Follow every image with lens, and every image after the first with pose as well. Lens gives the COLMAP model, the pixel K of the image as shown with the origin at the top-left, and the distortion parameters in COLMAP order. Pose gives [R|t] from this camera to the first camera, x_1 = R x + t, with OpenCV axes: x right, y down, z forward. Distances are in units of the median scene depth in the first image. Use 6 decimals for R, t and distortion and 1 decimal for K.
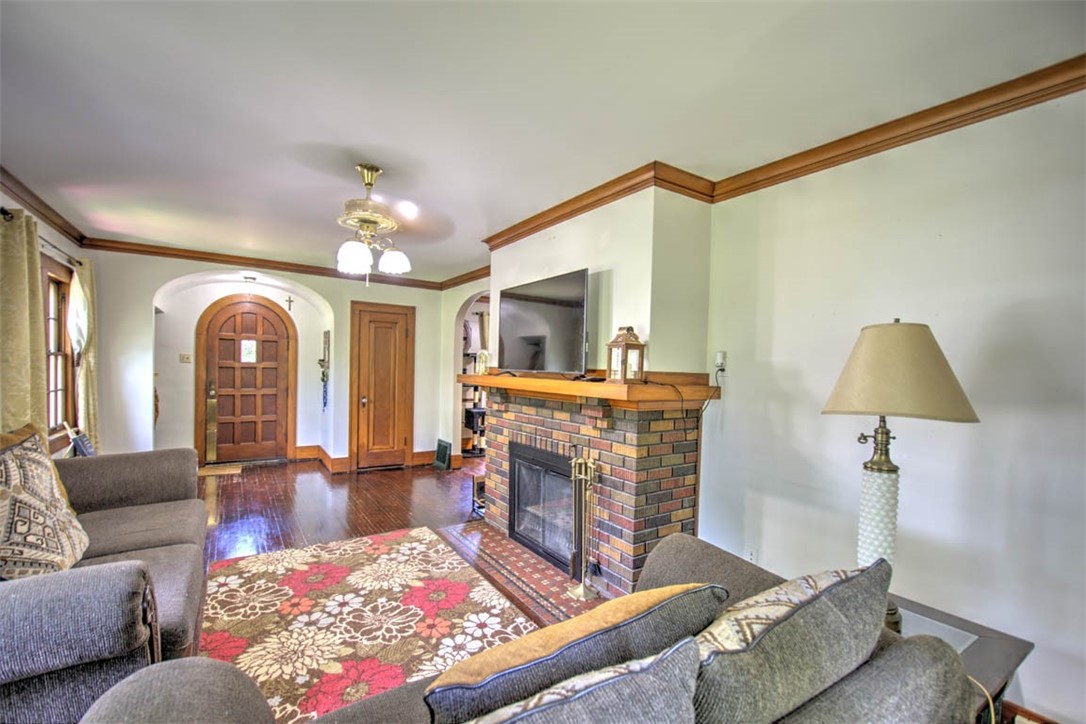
lens RADIAL K [[467.6, 0, 546.7], [0, 467.6, 371.1], [0, 0, 1]] dist [0.029658, -0.000007]
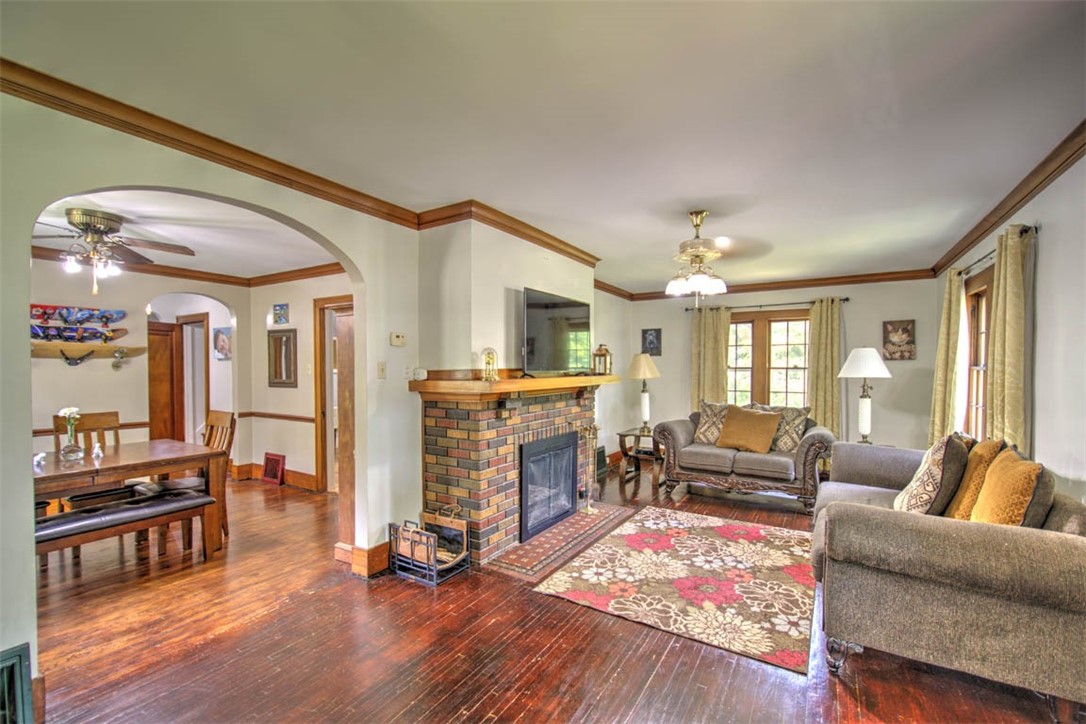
lens RADIAL K [[467.6, 0, 546.7], [0, 467.6, 371.1], [0, 0, 1]] dist [0.029658, -0.000007]
pose [[-0.423924, -0.027290, 0.905287, -1.228771], [-0.000176, 0.999548, 0.030049, -0.040431], [-0.905698, 0.012580, -0.423737, 1.724502]]
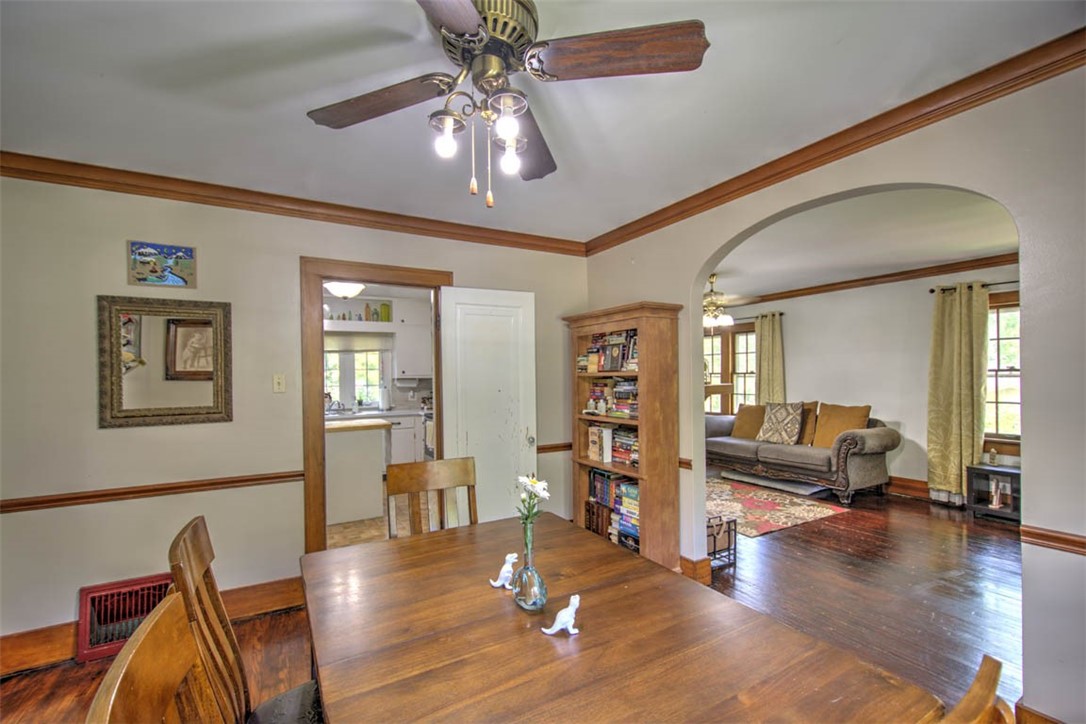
lens RADIAL K [[467.6, 0, 546.7], [0, 467.6, 371.1], [0, 0, 1]] dist [0.029658, -0.000007]
pose [[-0.998138, -0.012468, 0.059701, 0.162733], [-0.011905, 0.999881, 0.009783, -0.034950], [-0.059816, 0.009054, -0.998168, 2.712464]]
